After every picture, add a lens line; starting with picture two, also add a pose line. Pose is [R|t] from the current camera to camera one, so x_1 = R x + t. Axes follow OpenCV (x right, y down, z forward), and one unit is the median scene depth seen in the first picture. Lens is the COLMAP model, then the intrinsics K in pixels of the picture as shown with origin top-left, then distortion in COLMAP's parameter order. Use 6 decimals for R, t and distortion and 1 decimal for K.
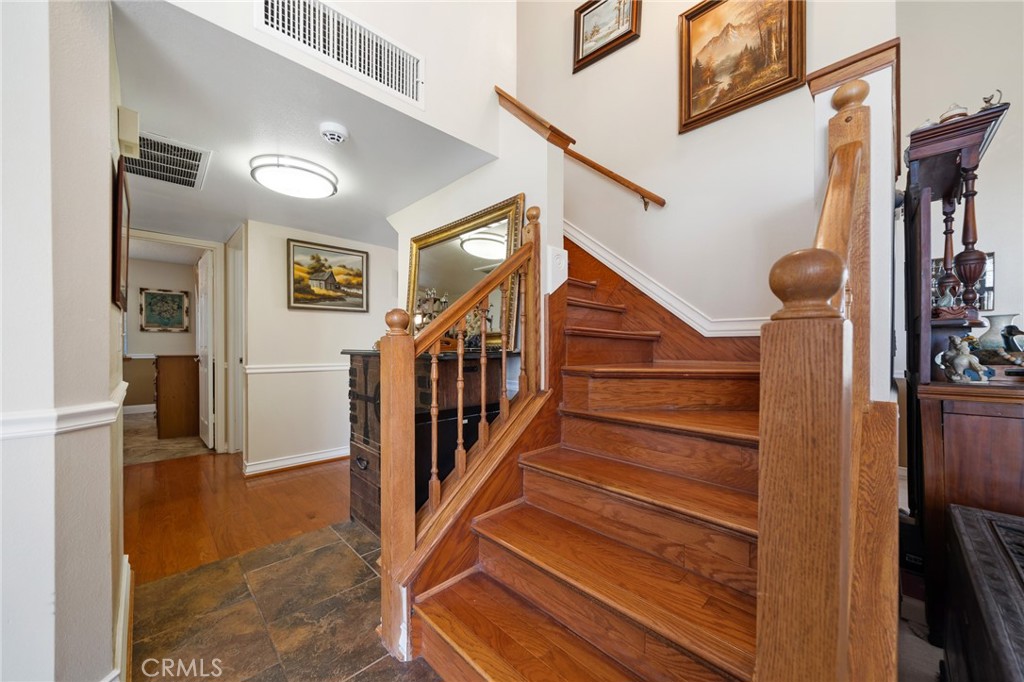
lens RADIAL K [[377.3, 0, 518.8], [0, 377.3, 349.1], [0, 0, 1]] dist [-0.001775, 0.000319]
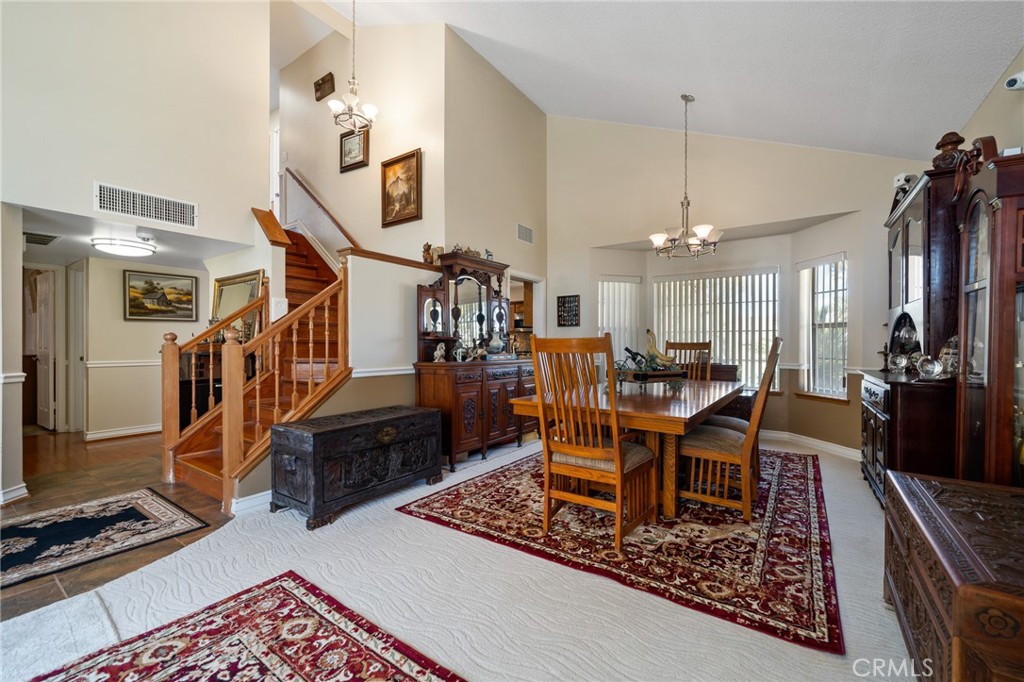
lens RADIAL K [[405.7, 0, 540.6], [0, 405.7, 341.8], [0, 0, 1]] dist [0.000053, -0.000179]
pose [[0.975954, -0.003736, 0.217946, 0.741730], [0.005468, 0.999958, -0.007341, -0.011099], [-0.217910, 0.008356, 0.975933, -1.049023]]
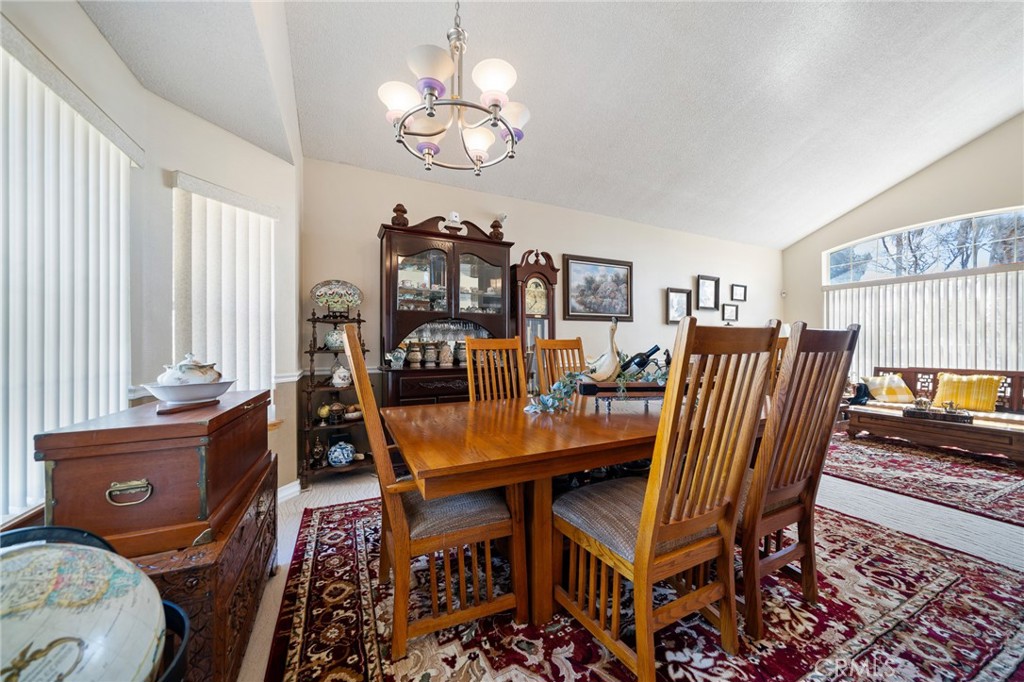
lens RADIAL K [[357.6, 0, 513.8], [0, 357.6, 348.2], [0, 0, 1]] dist [-0.002169, 0.000020]
pose [[-0.944542, -0.009577, 0.328250, 1.358331], [-0.006751, 0.999930, 0.009747, -0.001884], [-0.328321, 0.006991, -0.944540, 1.059167]]
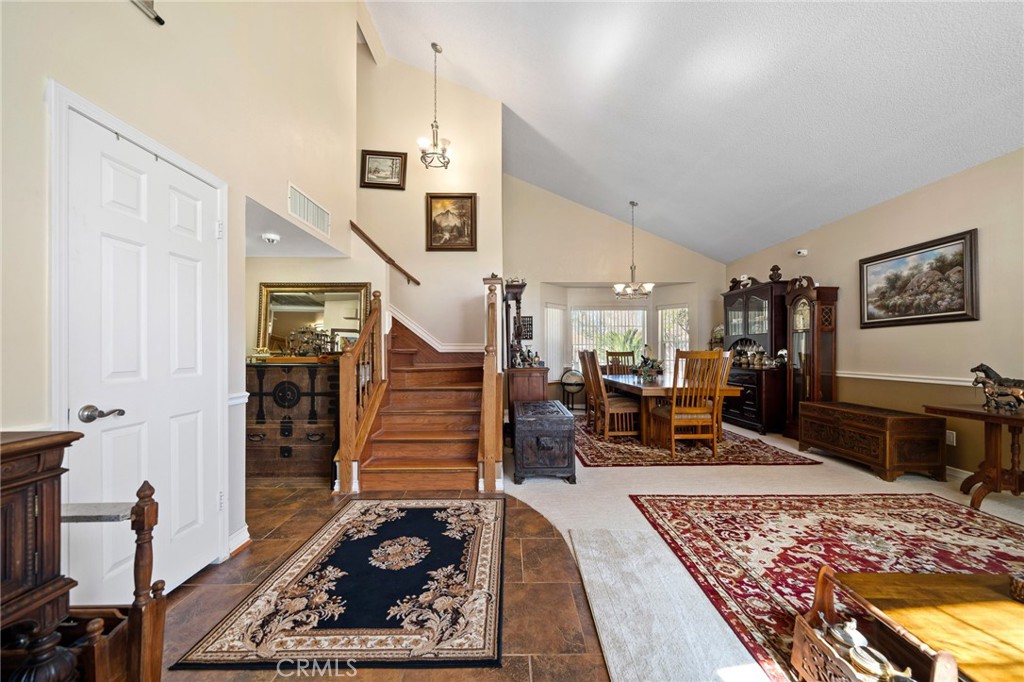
lens RADIAL K [[377.3, 0, 512.4], [0, 377.3, 346.7], [0, 0, 1]] dist [-0.001775, 0.000319]
pose [[0.693400, 0.000461, 0.720553, -0.711902], [0.008067, 0.999932, -0.008403, -0.038420], [-0.720508, 0.011640, 0.693349, -0.728569]]
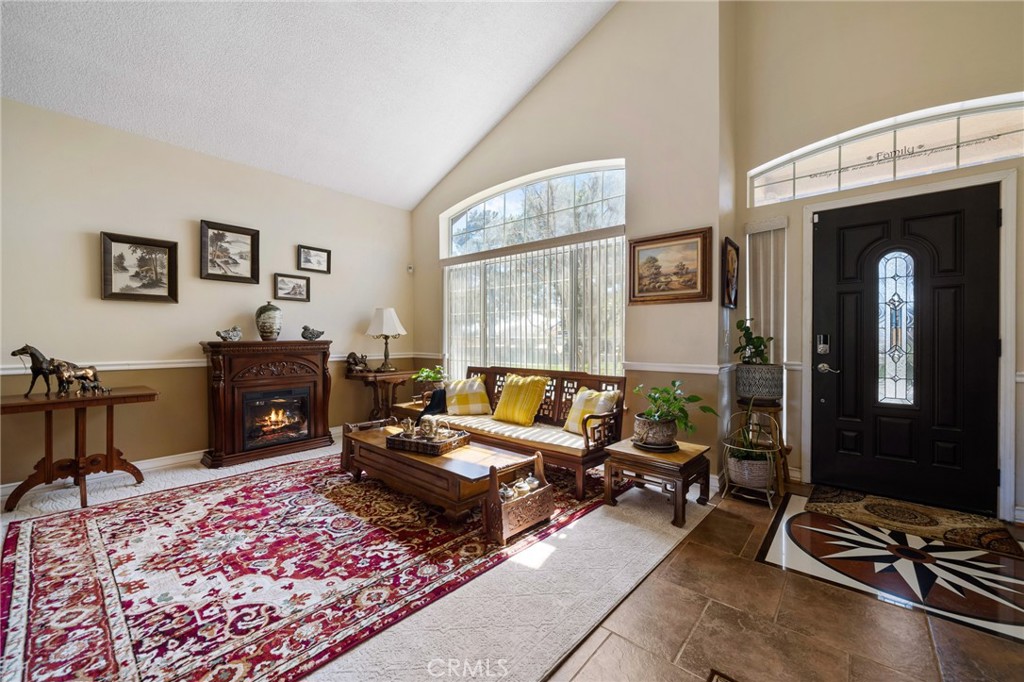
lens RADIAL K [[403.3, 0, 511.9], [0, 403.3, 339.4], [0, 0, 1]] dist [-0.000079, 0.000404]
pose [[-0.996572, -0.009011, -0.082233, 0.005787], [-0.009074, 0.999959, 0.000389, -0.008412], [0.082226, 0.001134, -0.996613, 0.204203]]
